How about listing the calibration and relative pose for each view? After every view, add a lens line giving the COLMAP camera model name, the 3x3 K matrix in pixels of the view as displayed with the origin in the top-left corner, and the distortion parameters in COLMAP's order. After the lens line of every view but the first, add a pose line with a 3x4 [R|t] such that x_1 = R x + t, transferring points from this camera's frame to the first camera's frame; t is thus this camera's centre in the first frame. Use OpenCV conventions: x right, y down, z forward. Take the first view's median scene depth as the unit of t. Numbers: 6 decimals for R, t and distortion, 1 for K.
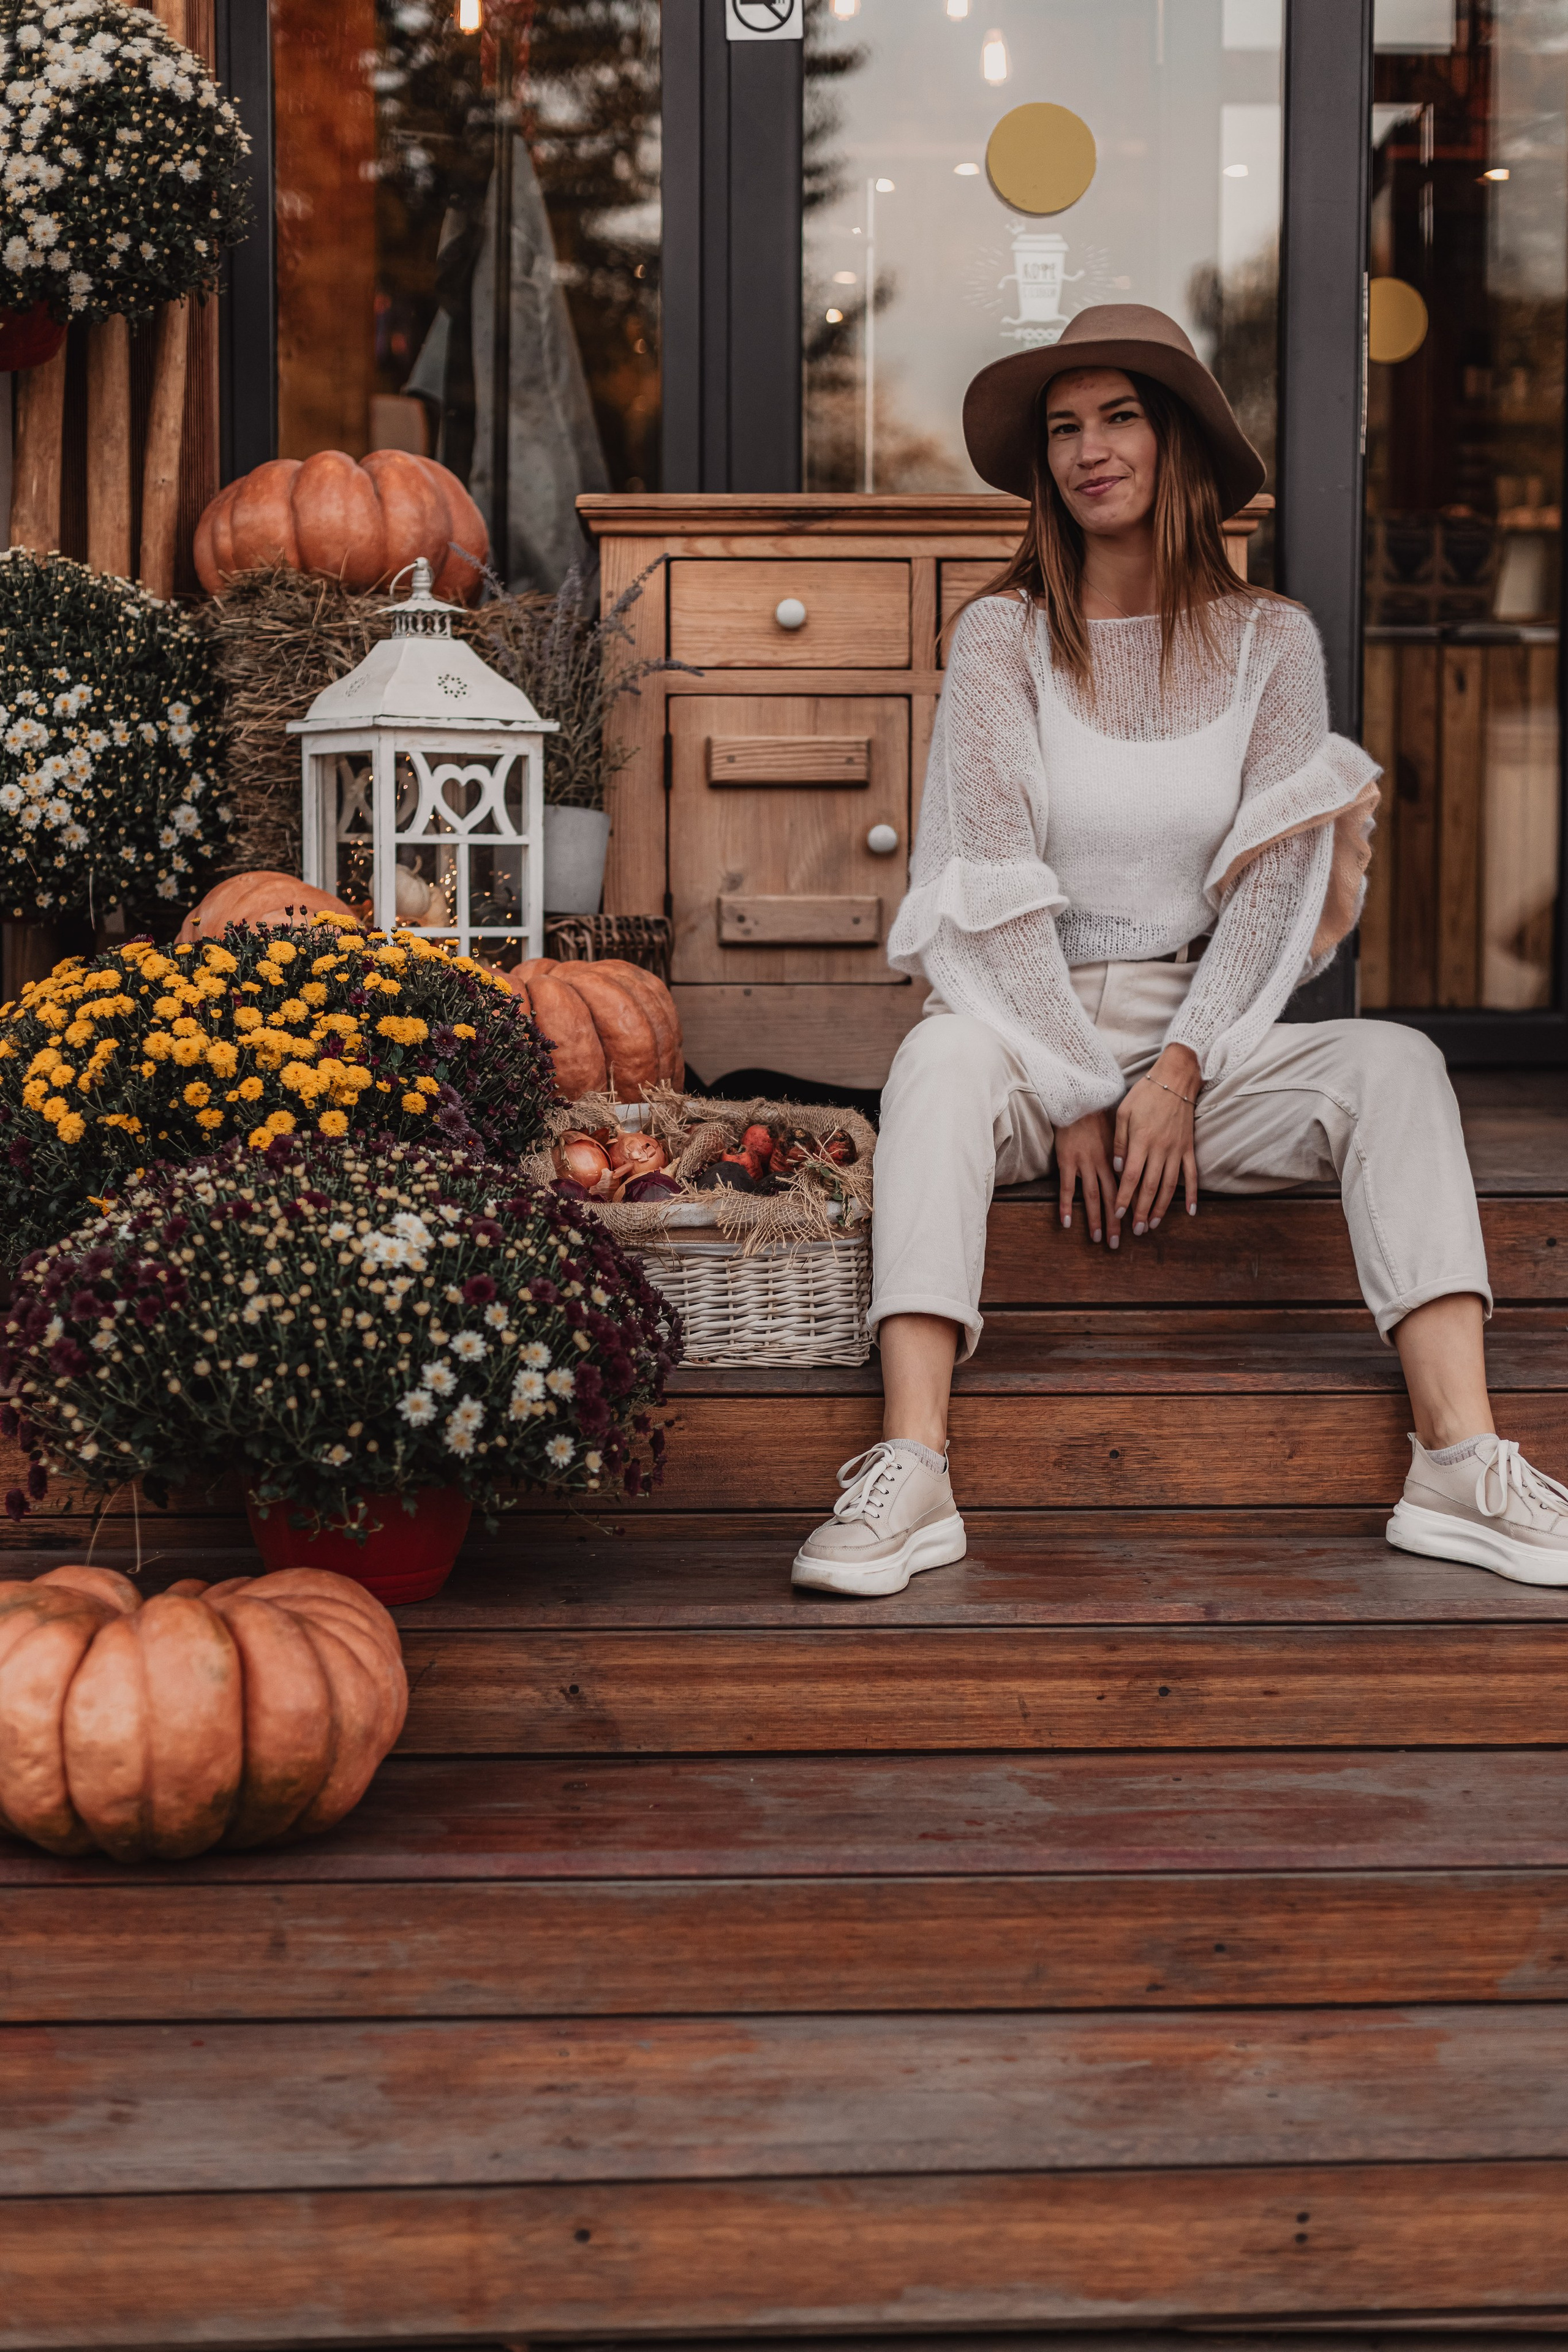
lens RADIAL K [[3432.6, 0, 784.0], [0, 3432.6, 1176.0], [0, 0, 1]] dist [-0.019611, -0.095658]
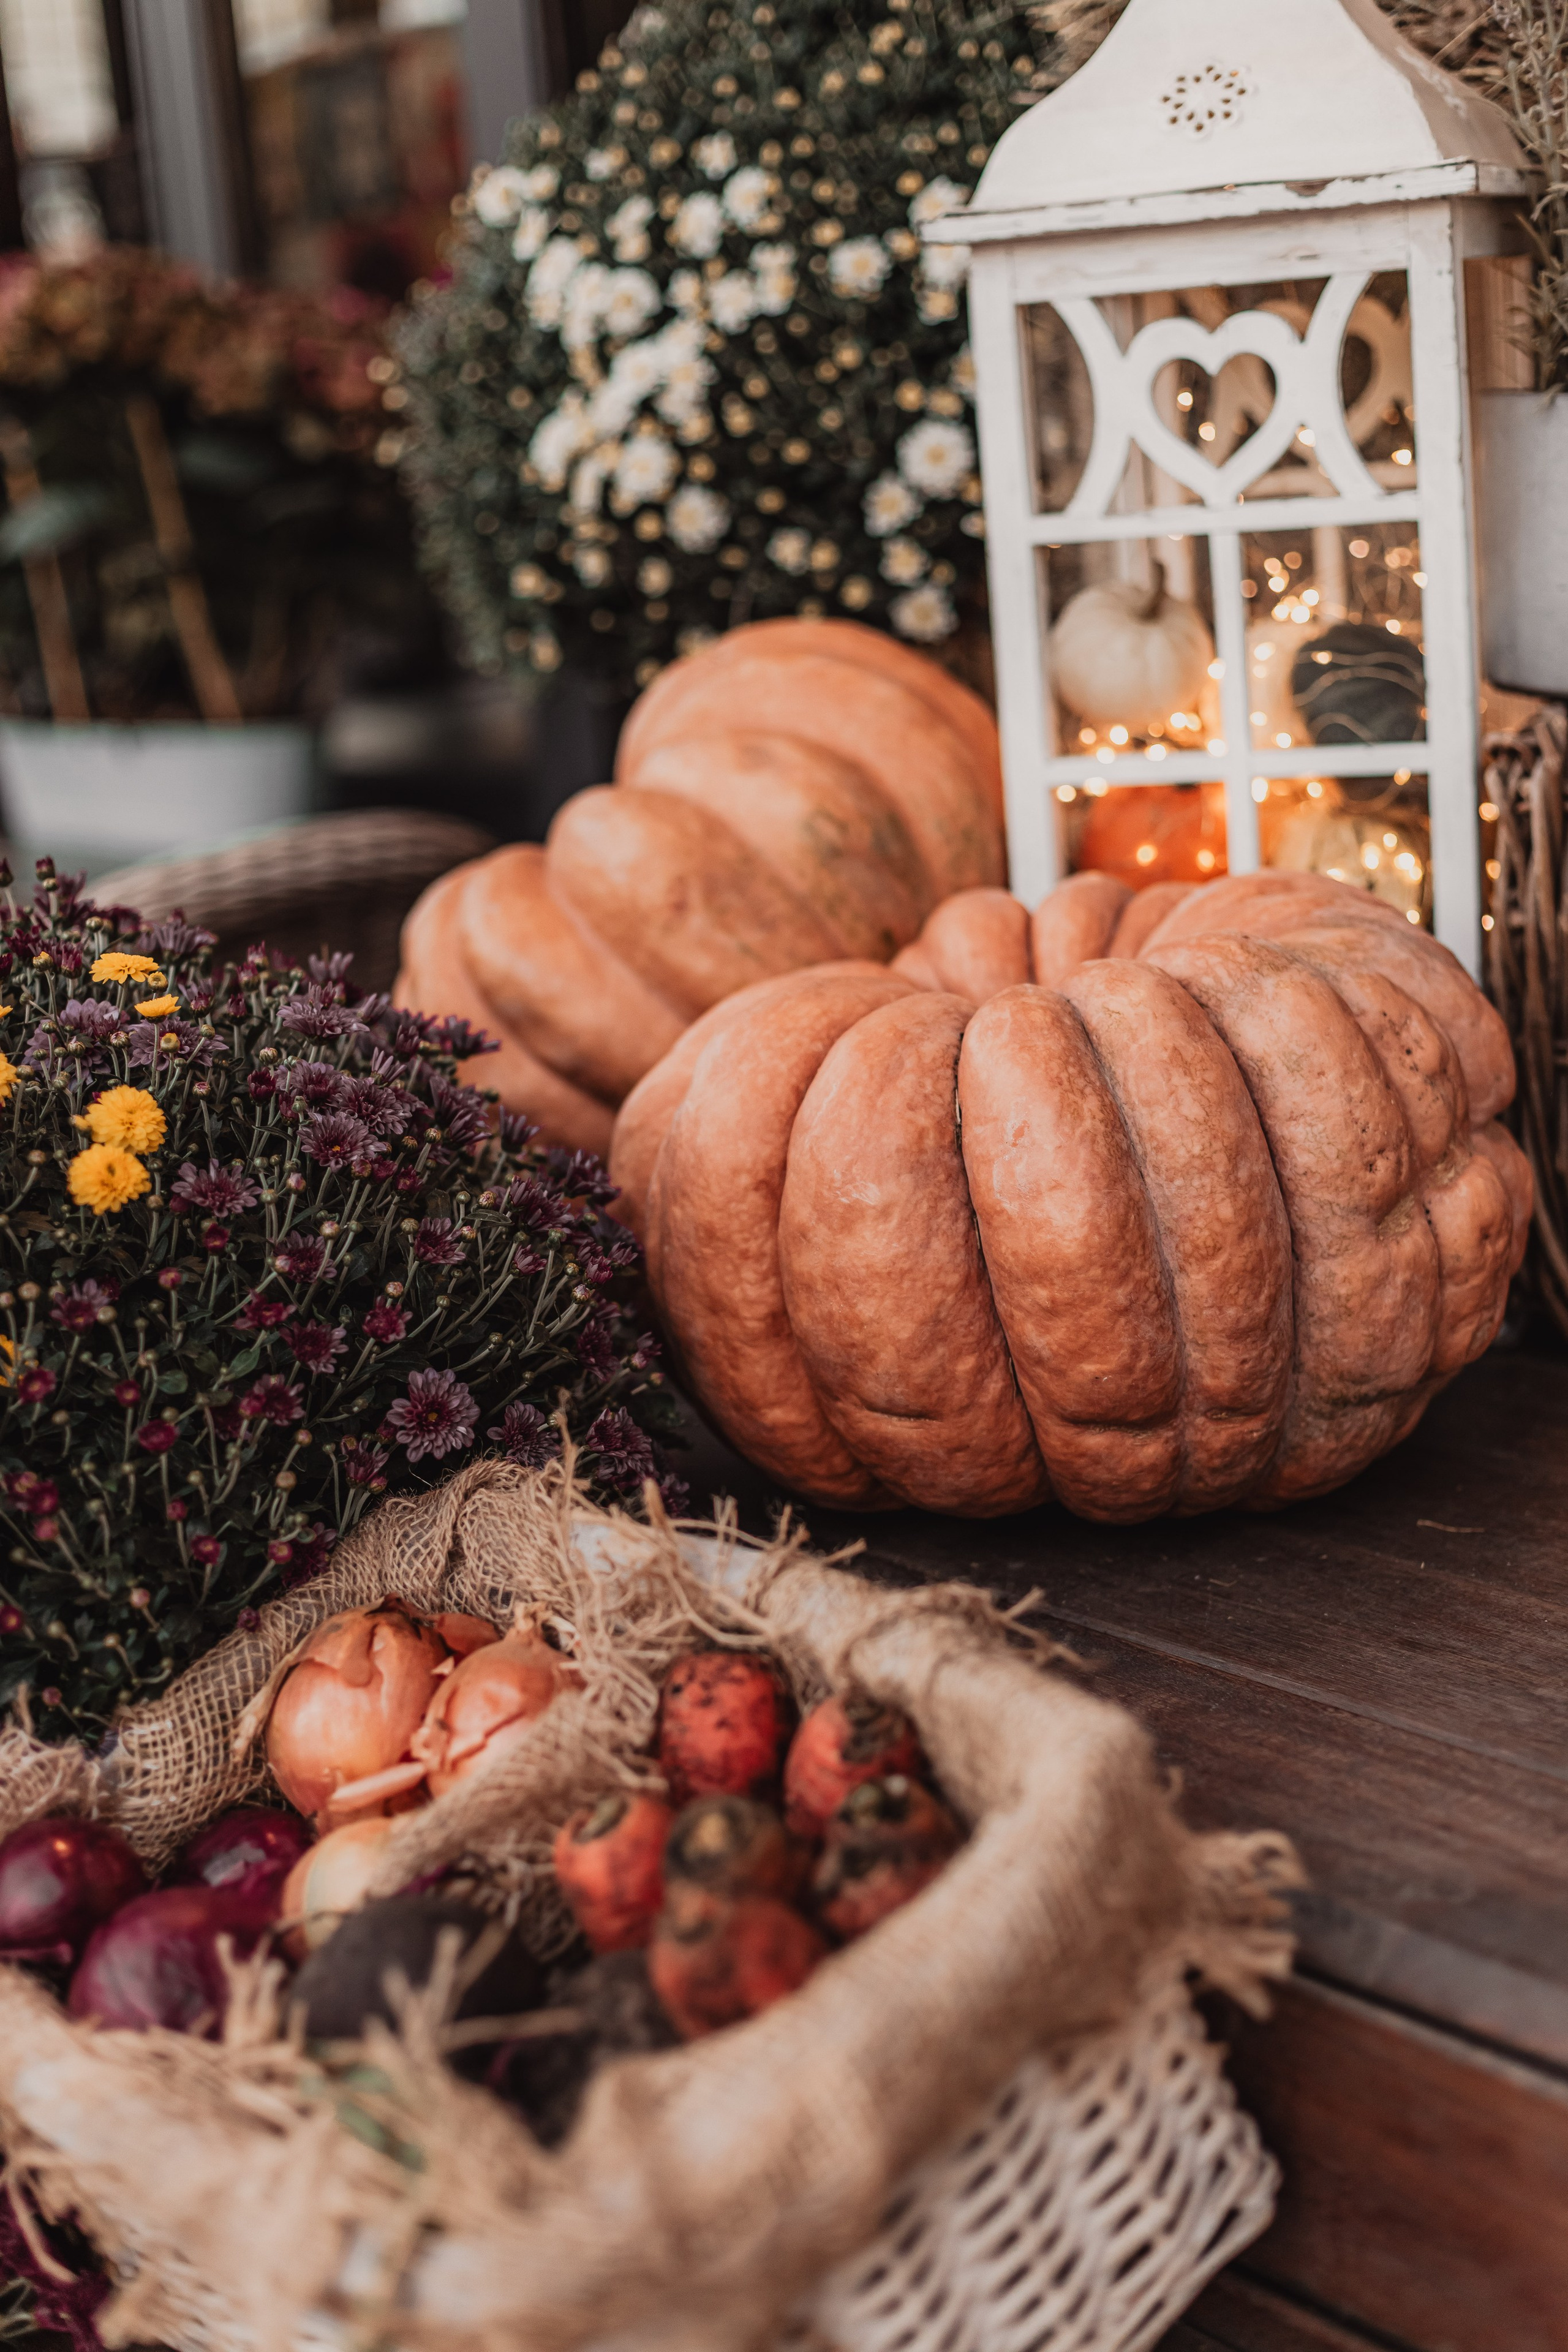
lens RADIAL K [[3432.6, 0, 784.0], [0, 3432.6, 1176.0], [0, 0, 1]] dist [-0.019611, -0.095658]
pose [[0.568834, 0.143493, -0.809838, 0.189851], [0.020571, 0.981872, 0.188424, -0.098361], [0.822195, -0.123841, 0.555570, 0.737377]]
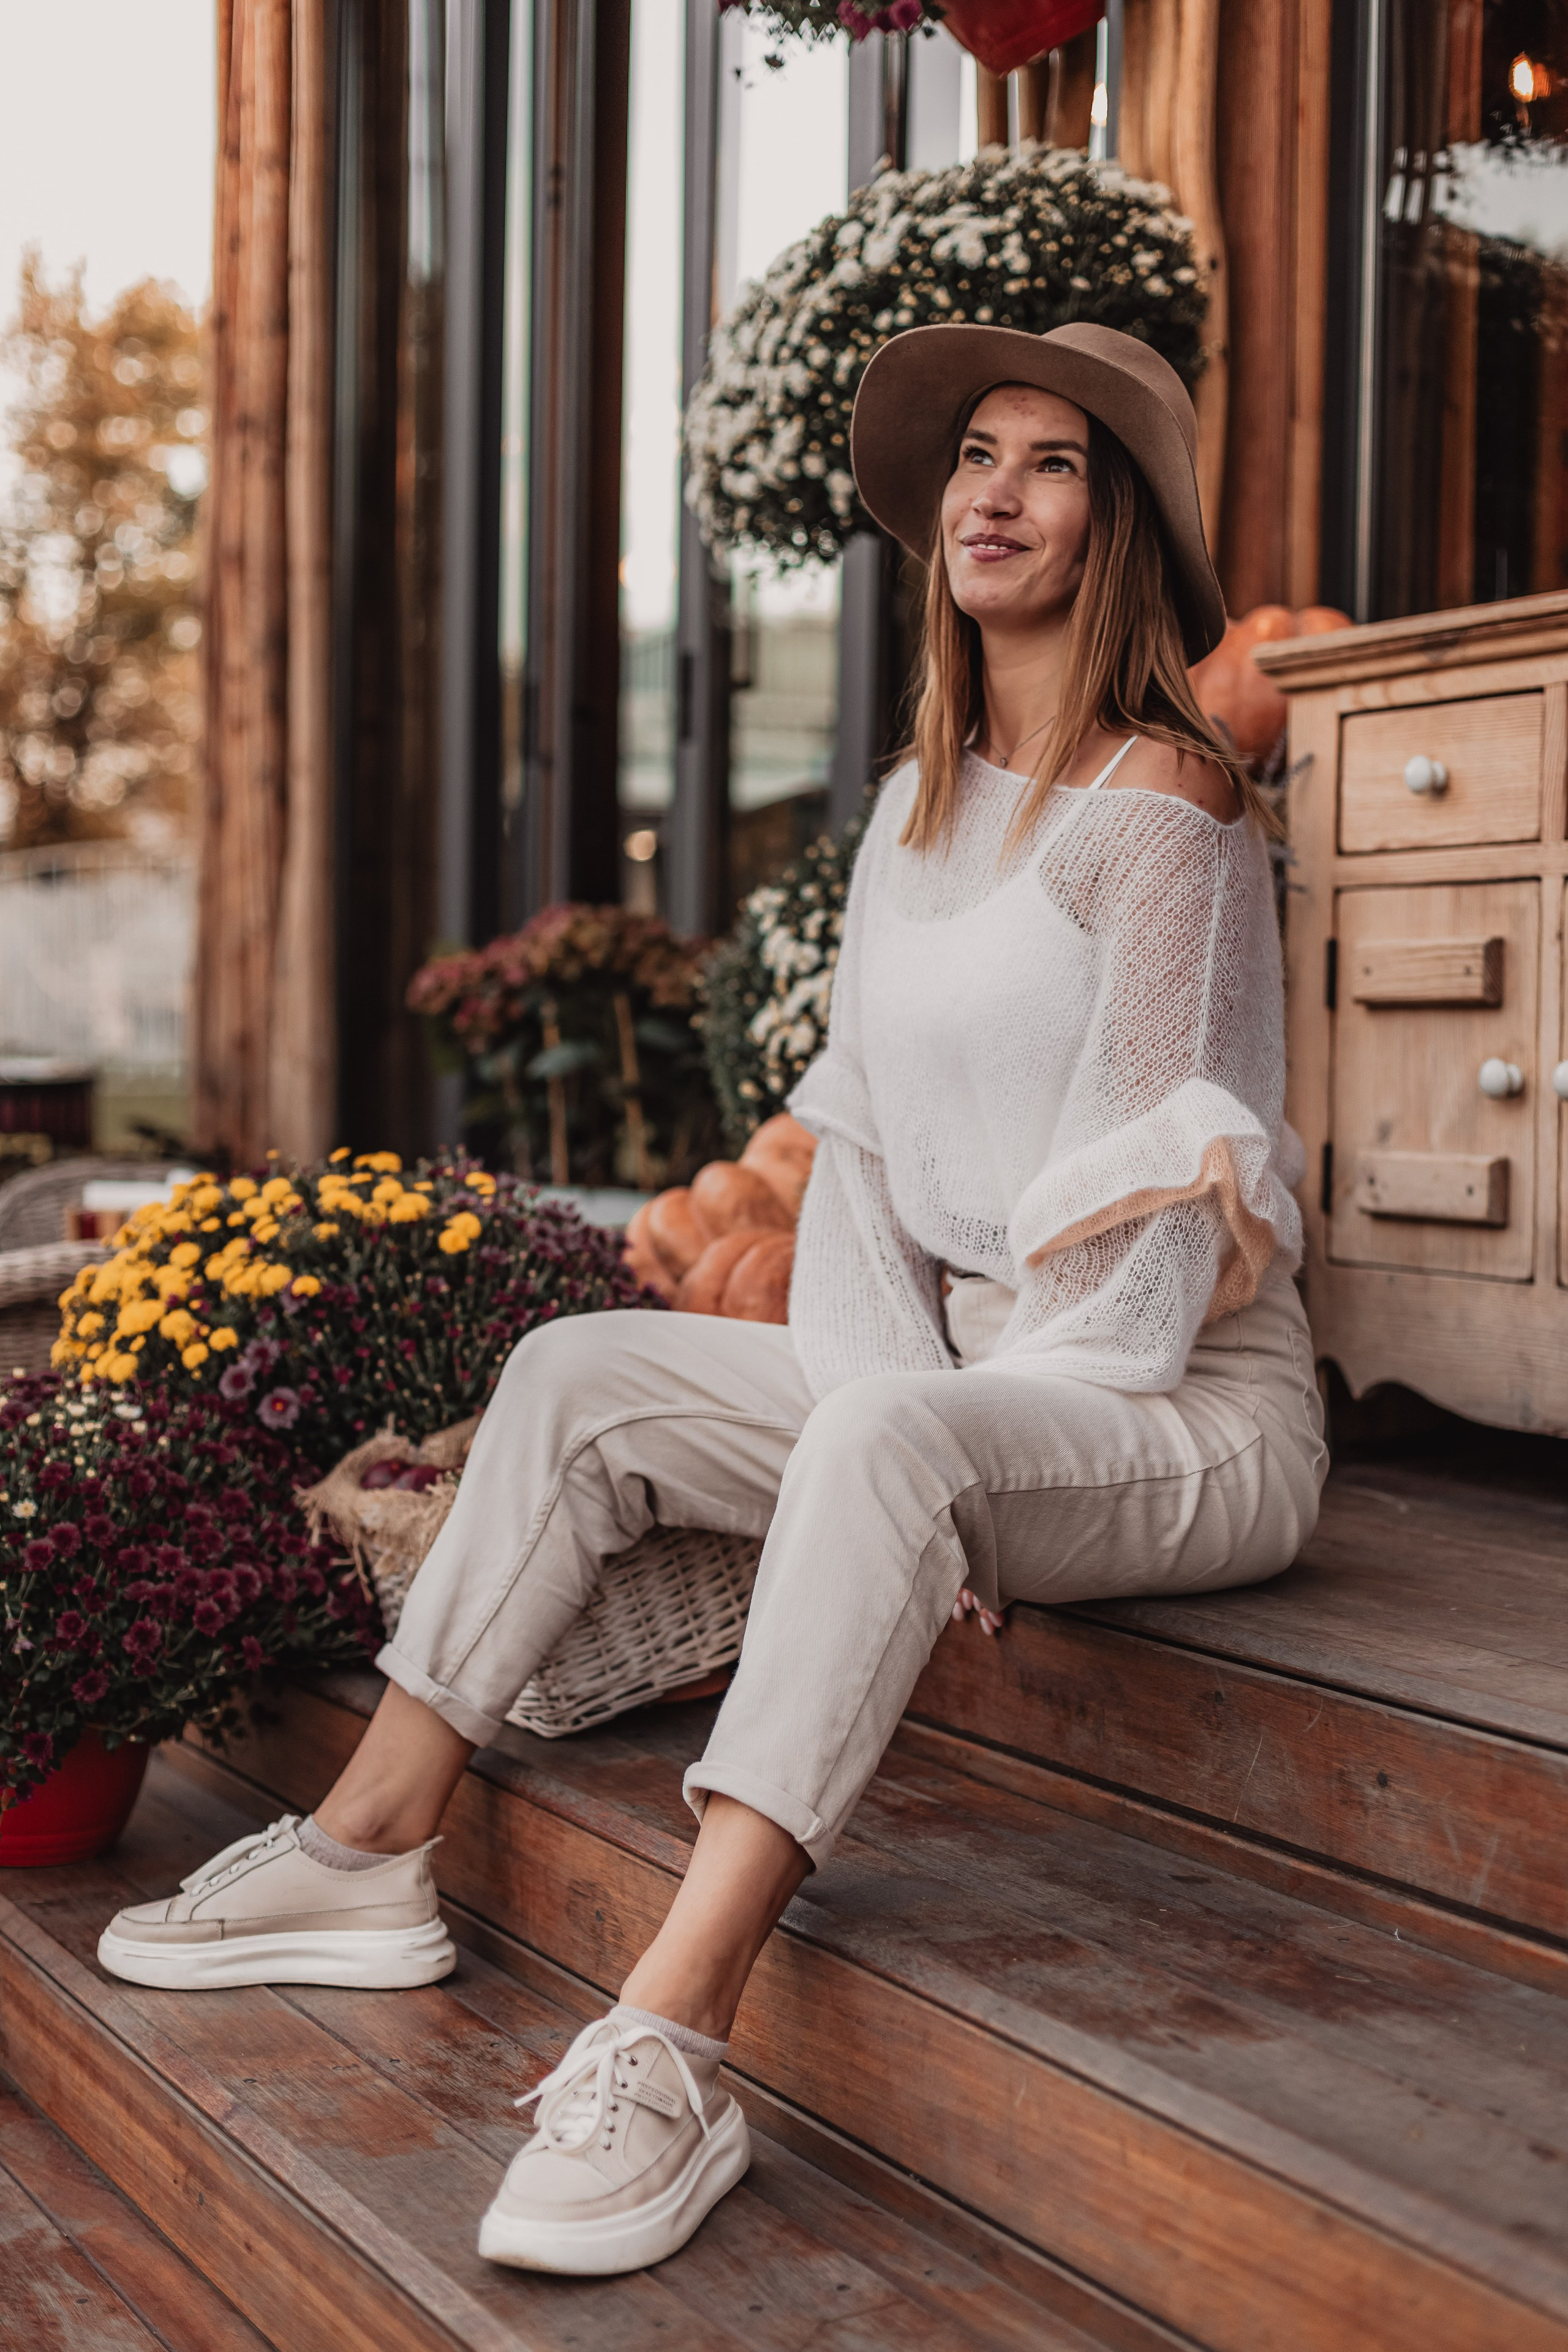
lens RADIAL K [[3432.6, 0, 784.0], [0, 3432.6, 1176.0], [0, 0, 1]] dist [-0.019611, -0.095658]
pose [[0.408558, 0.040527, -0.911832, 0.654243], [-0.091320, 0.995816, 0.003342, -0.070076], [0.908153, 0.081903, 0.410549, 0.600532]]
